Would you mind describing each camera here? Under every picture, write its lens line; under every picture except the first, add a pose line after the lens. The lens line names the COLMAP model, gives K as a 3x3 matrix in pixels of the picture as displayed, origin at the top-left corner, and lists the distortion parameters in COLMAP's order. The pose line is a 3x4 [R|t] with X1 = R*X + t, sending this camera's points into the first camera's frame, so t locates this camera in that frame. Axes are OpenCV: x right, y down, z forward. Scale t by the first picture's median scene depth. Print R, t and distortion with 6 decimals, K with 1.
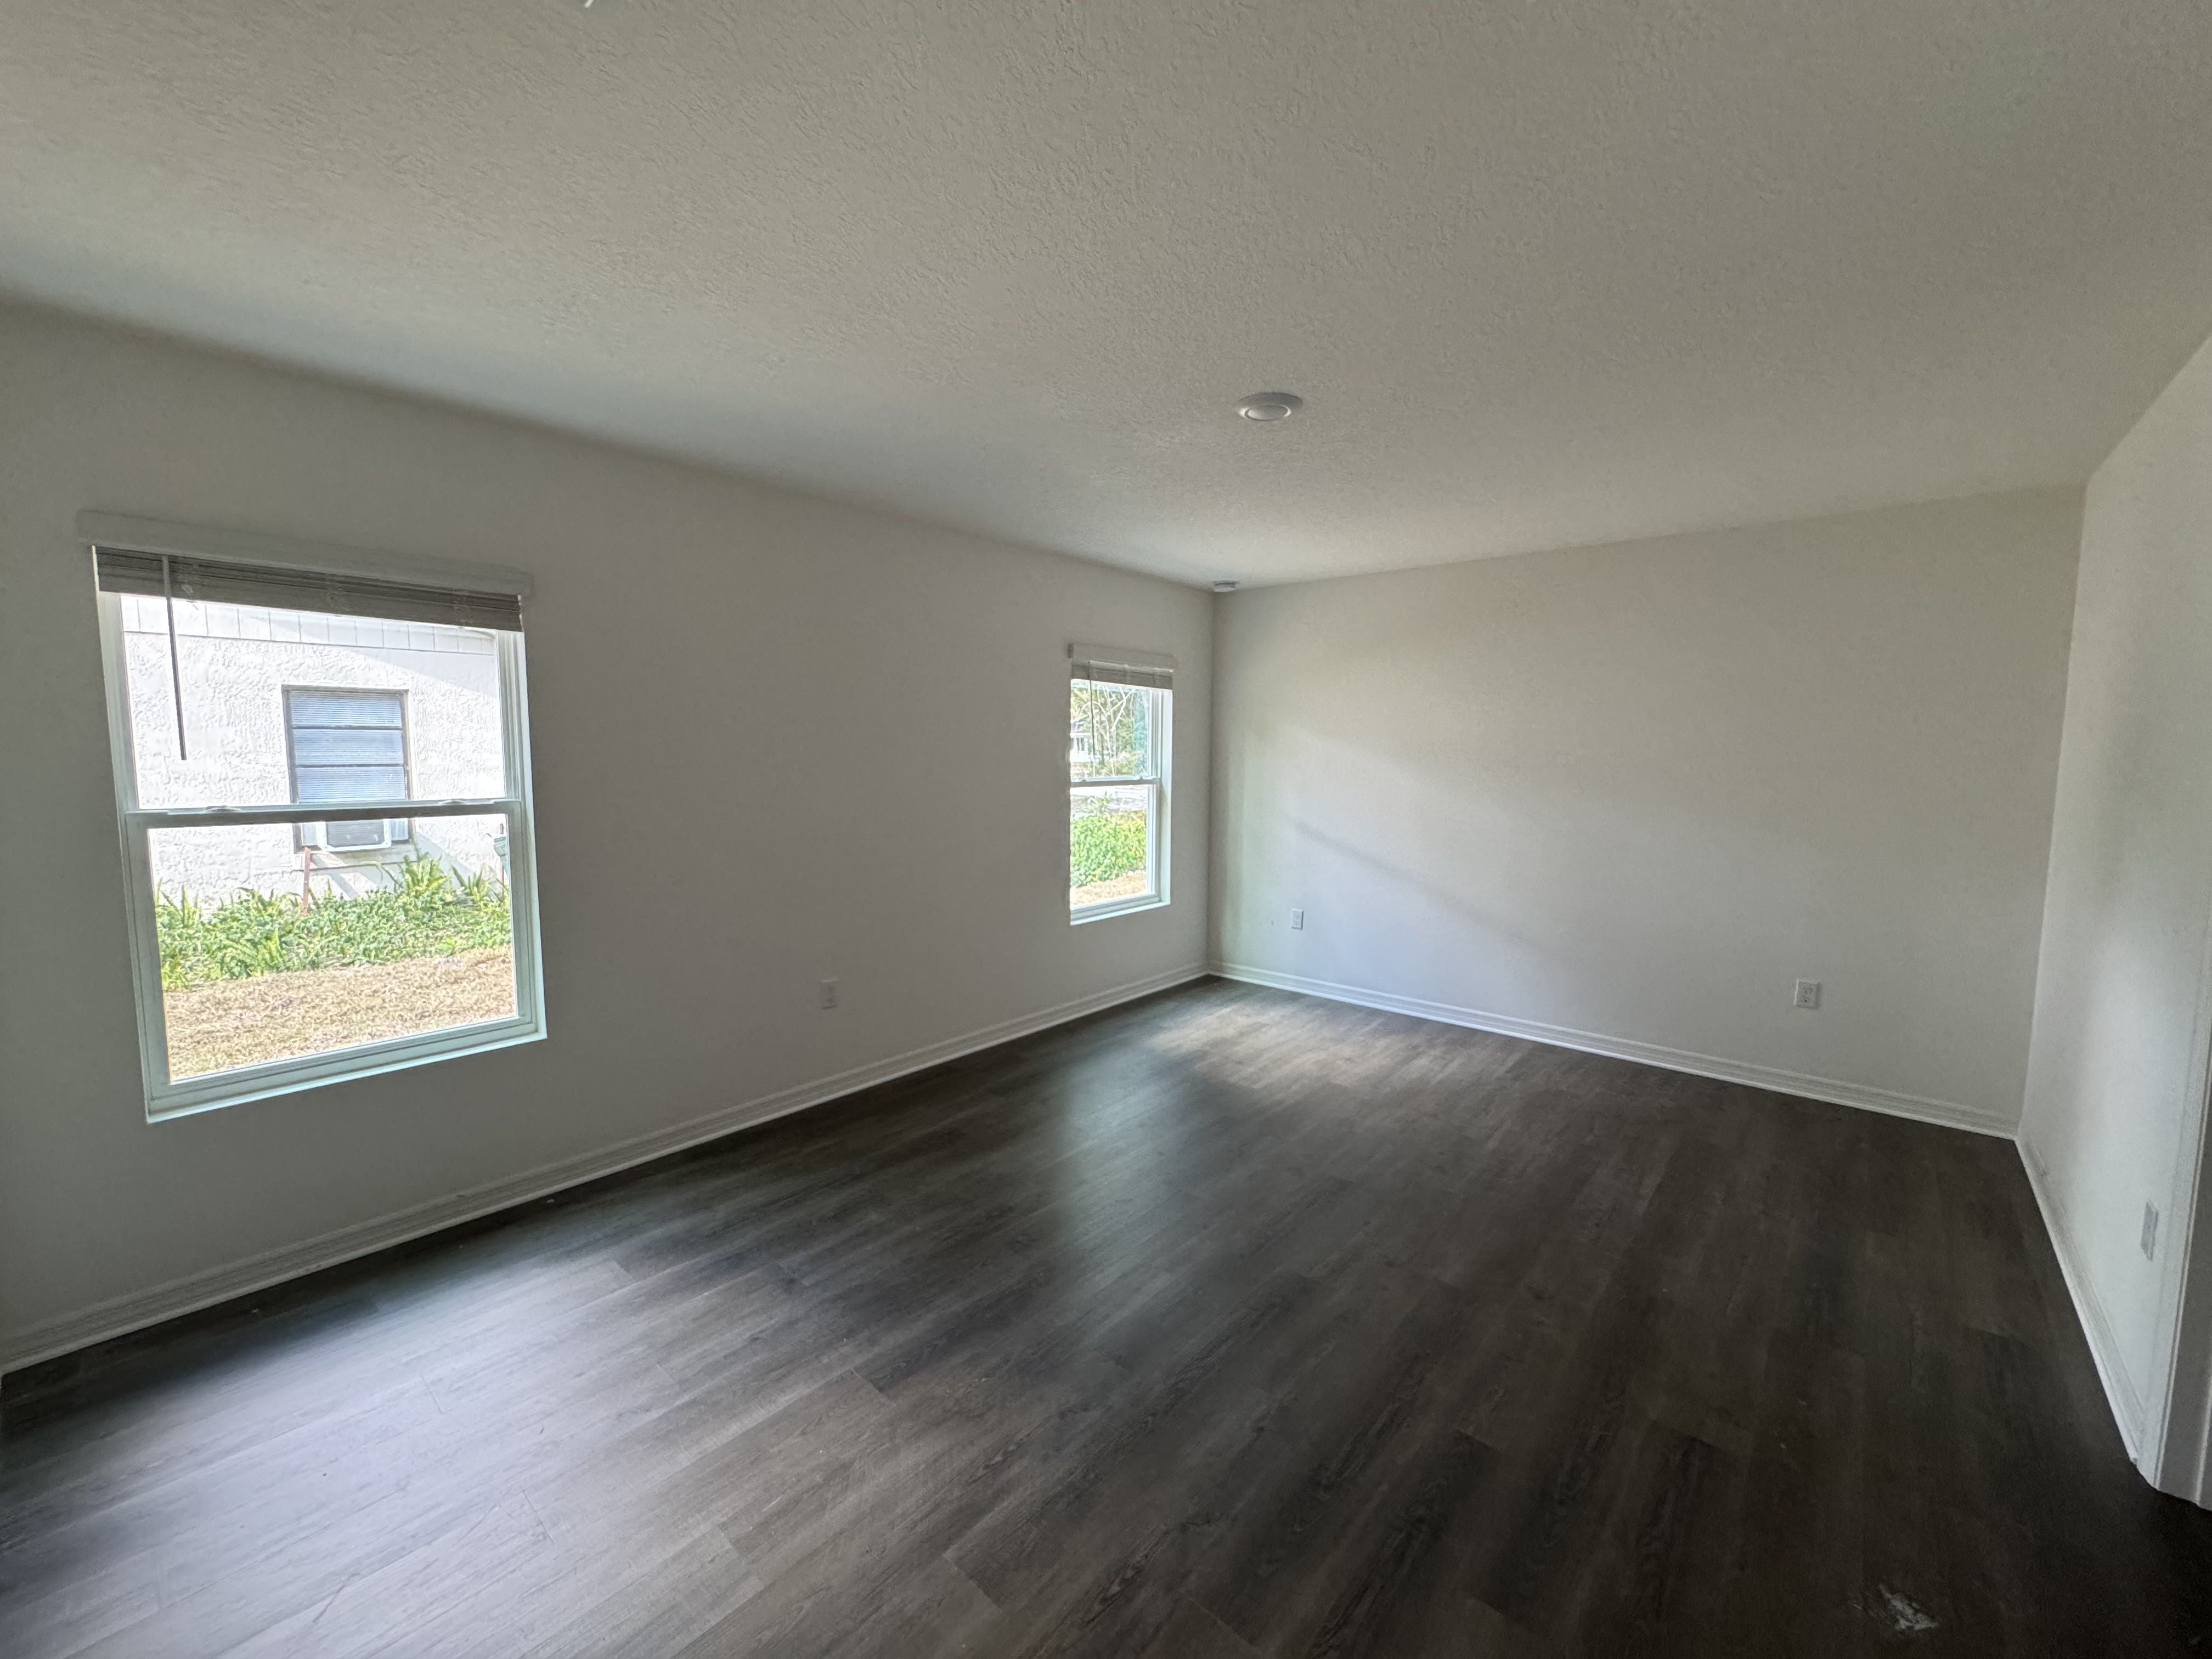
lens RADIAL K [[899.5, 0, 1110.1], [0, 899.5, 823.3], [0, 0, 1]] dist [-0.014196, 0.000113]
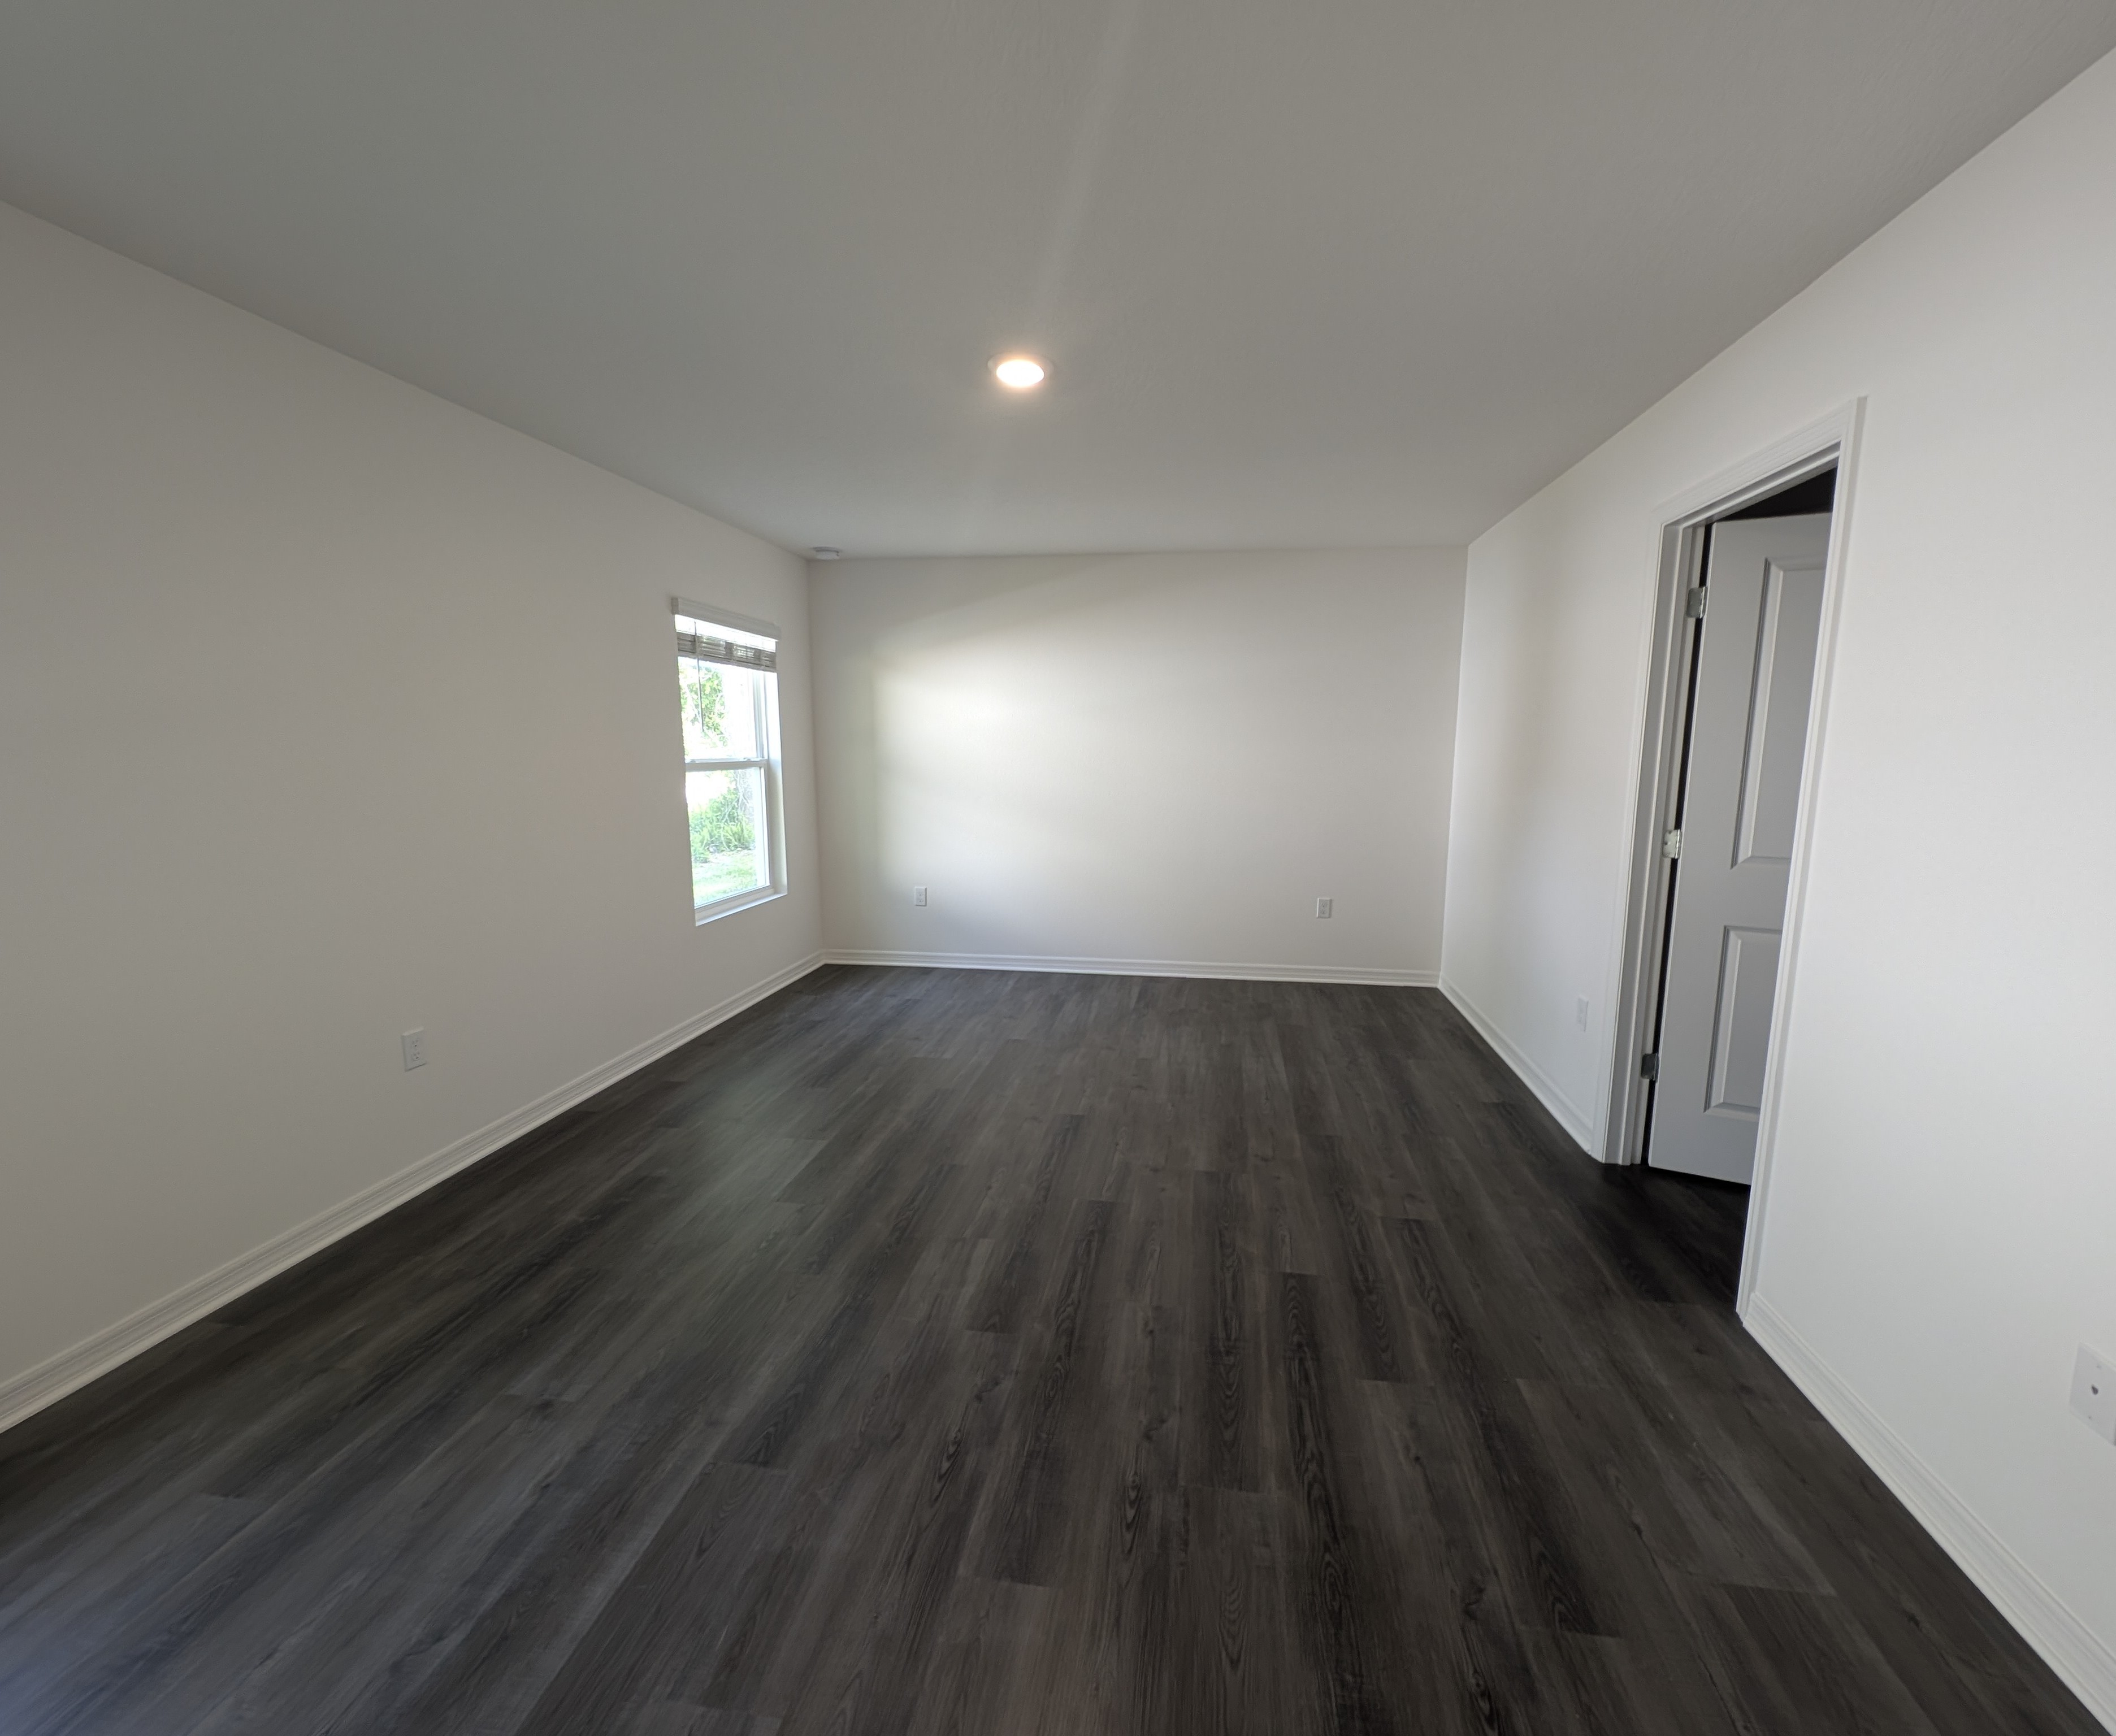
lens RADIAL K [[885.3, 0, 1060.8], [0, 885.3, 870.8], [0, 0, 1]] dist [-0.008542, -0.000776]
pose [[0.826047, -0.081928, 0.557615, -0.382837], [0.050977, 0.996184, 0.070848, 0.027264], [-0.561292, -0.030098, 0.827071, 0.148565]]
